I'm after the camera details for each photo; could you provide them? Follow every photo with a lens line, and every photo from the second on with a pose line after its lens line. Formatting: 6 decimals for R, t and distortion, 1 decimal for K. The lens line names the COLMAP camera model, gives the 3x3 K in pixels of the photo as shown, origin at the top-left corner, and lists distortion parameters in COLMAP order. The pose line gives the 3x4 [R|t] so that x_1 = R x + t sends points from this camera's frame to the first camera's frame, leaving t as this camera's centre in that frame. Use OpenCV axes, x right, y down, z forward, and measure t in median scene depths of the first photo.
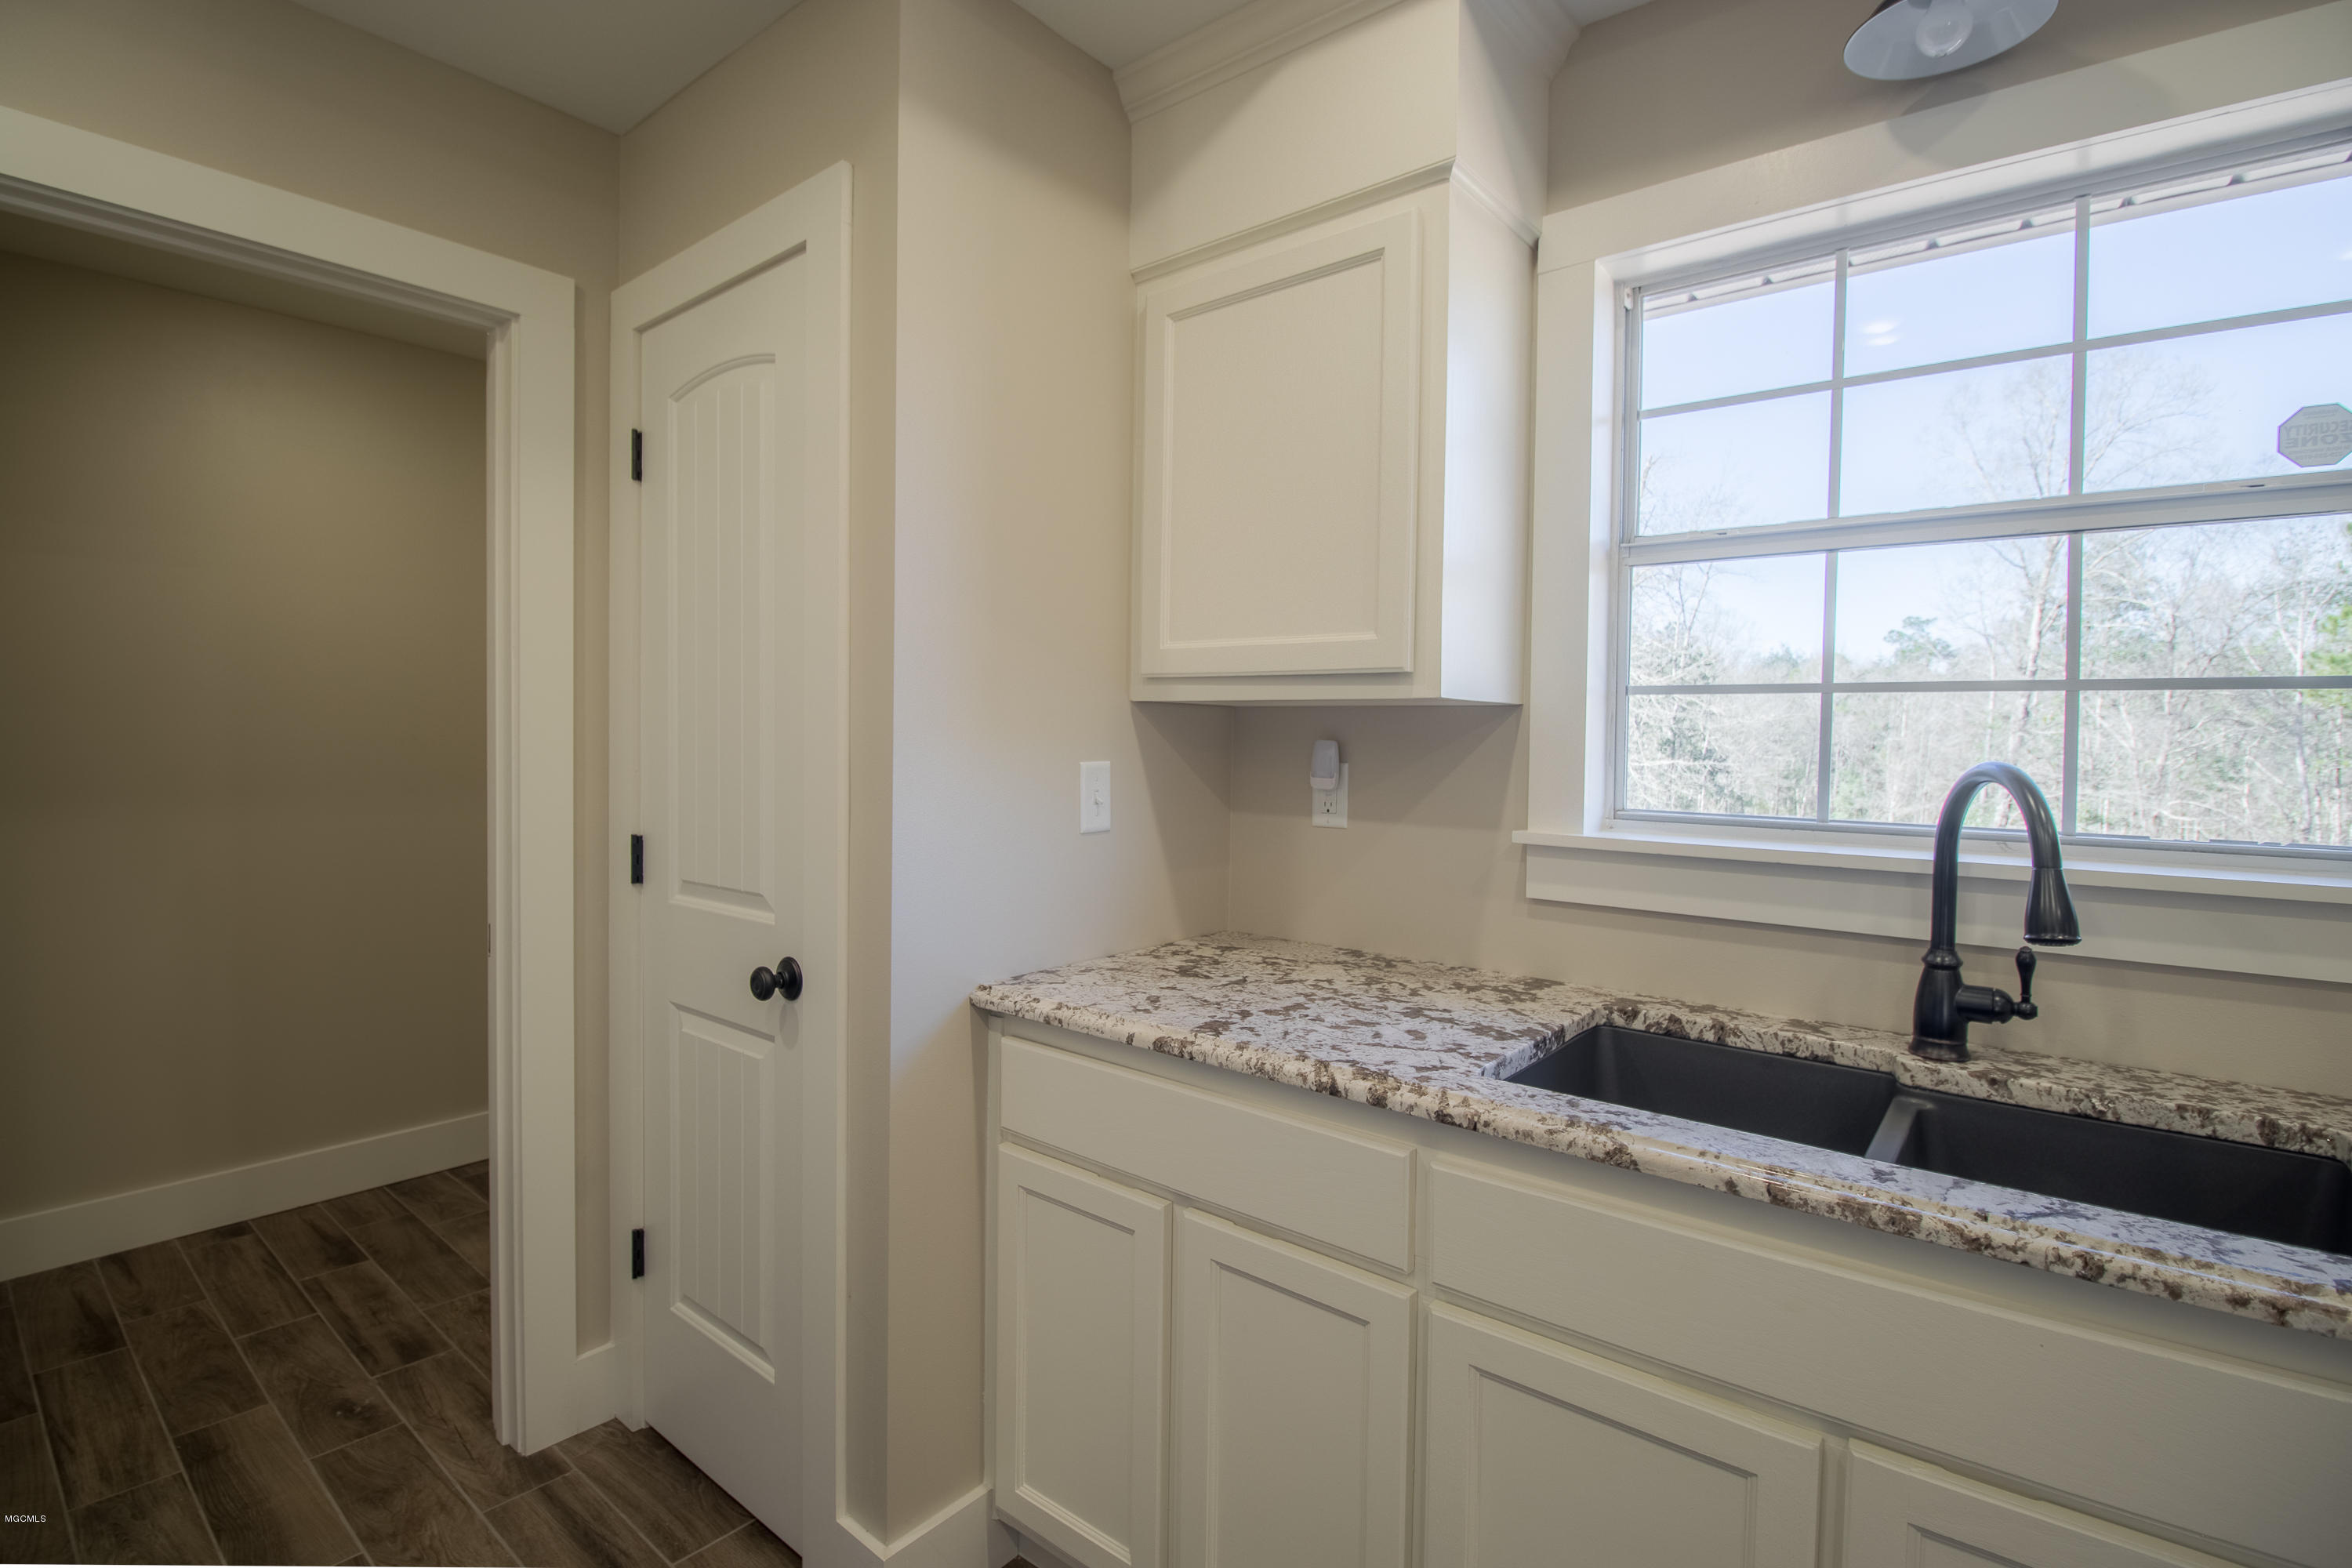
lens RADIAL K [[1097.2, 0, 1170.4], [0, 1097.2, 757.7], [0, 0, 1]] dist [-0.002106, -0.000310]
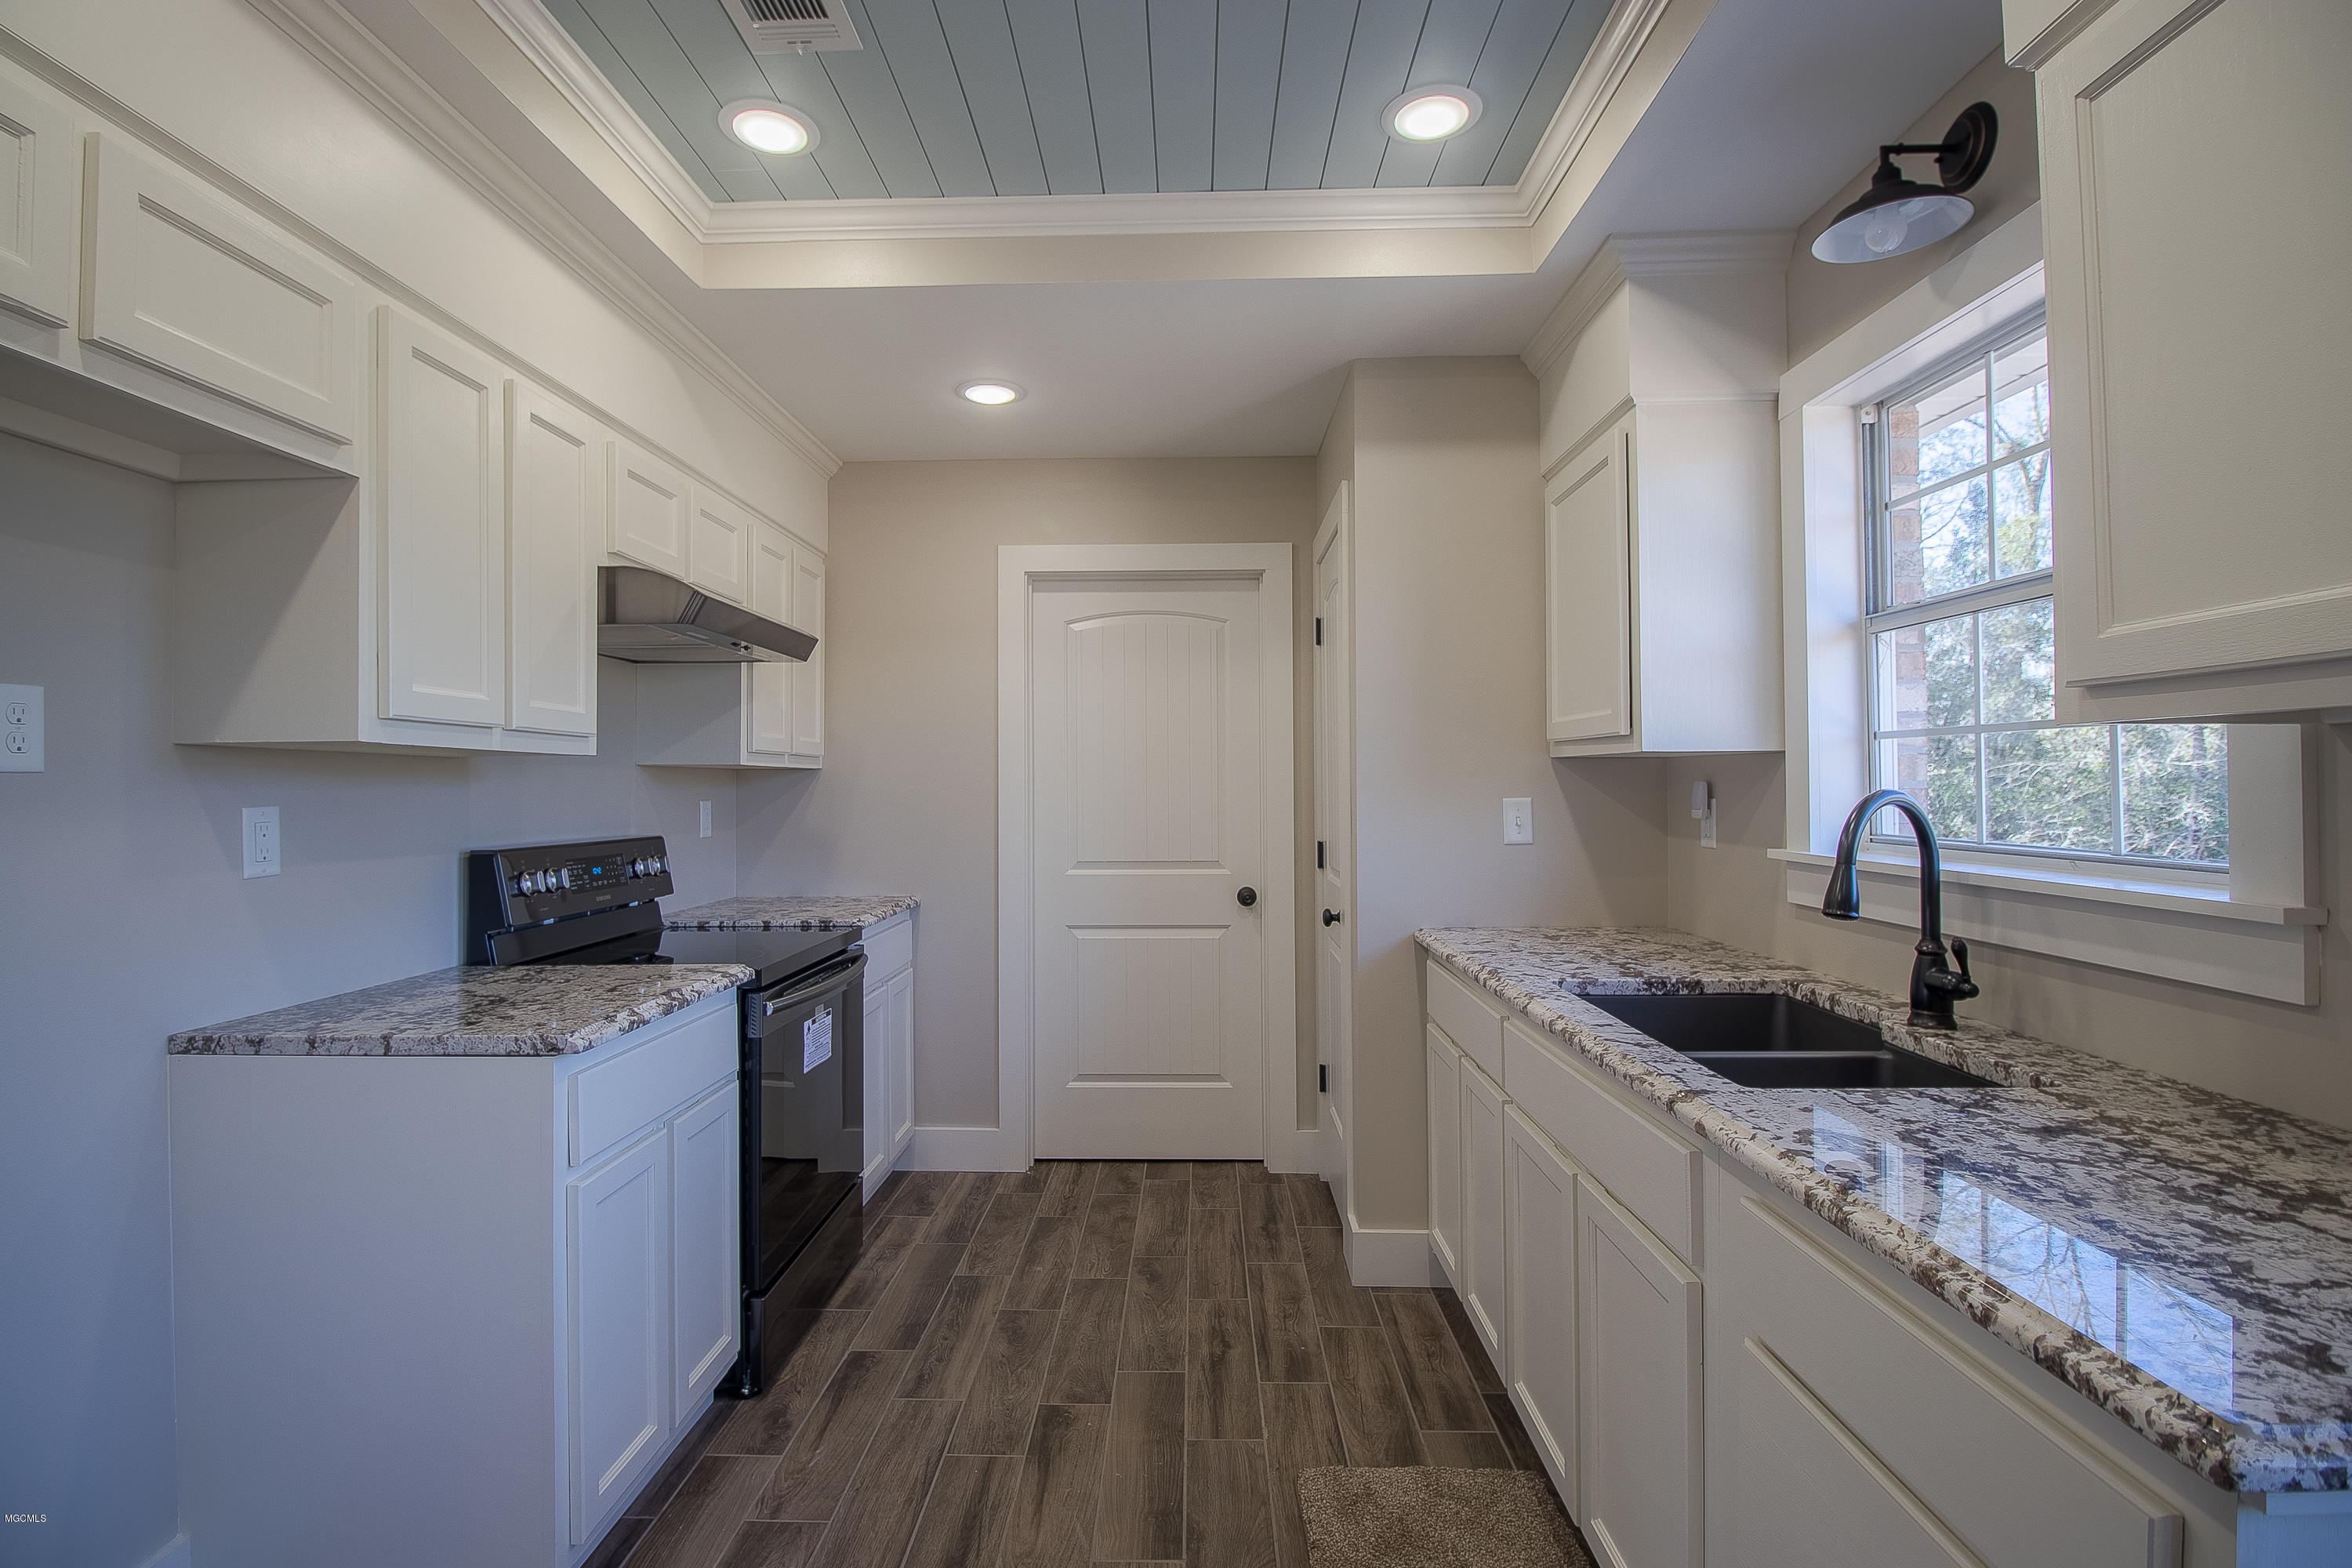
lens RADIAL K [[1109.5, 0, 1150.7], [0, 1109.5, 768.1], [0, 0, 1]] dist [0.000949, -0.016628]
pose [[0.604166, -0.024457, -0.796483, 0.966302], [-0.013904, 0.999053, -0.041224, 0.037620], [0.796737, 0.035981, 0.603254, -0.388629]]
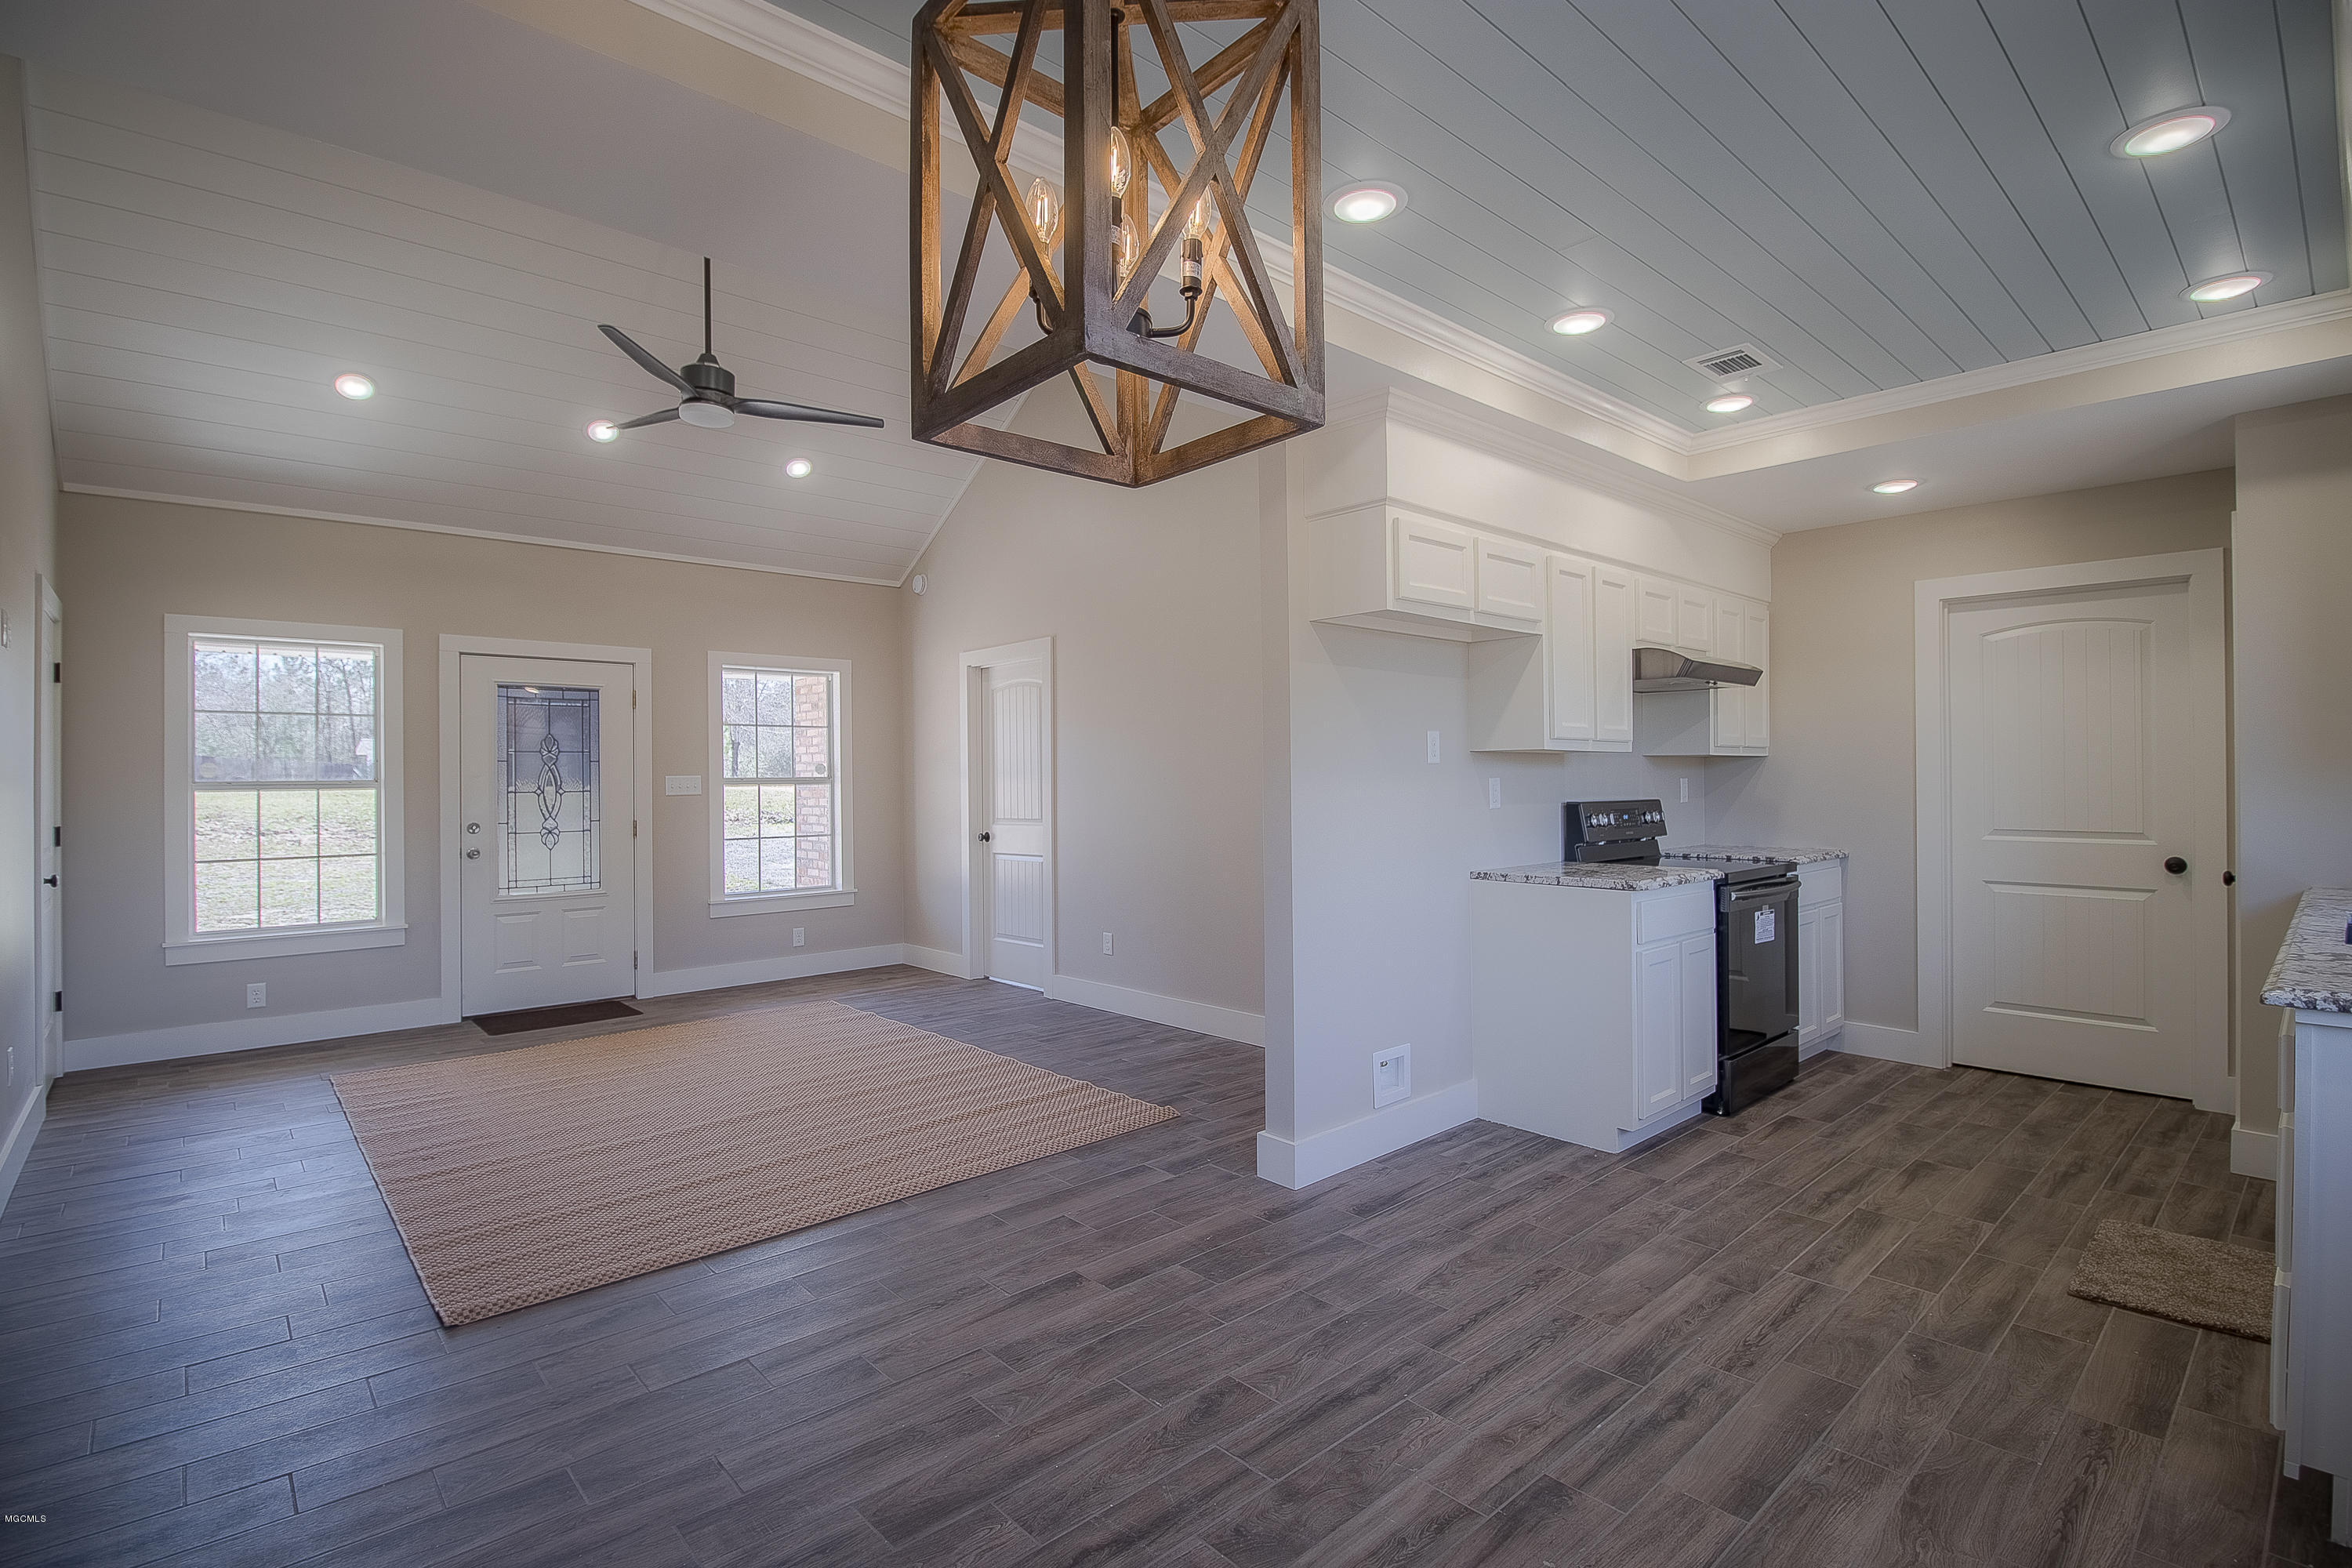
lens RADIAL K [[1109.5, 0, 1150.7], [0, 1109.5, 768.1], [0, 0, 1]] dist [0.000949, -0.016628]
pose [[-0.152403, -0.013182, -0.988231, 2.190886], [-0.025106, 0.999640, -0.009463, 0.064804], [0.988000, 0.023368, -0.152679, -0.828372]]
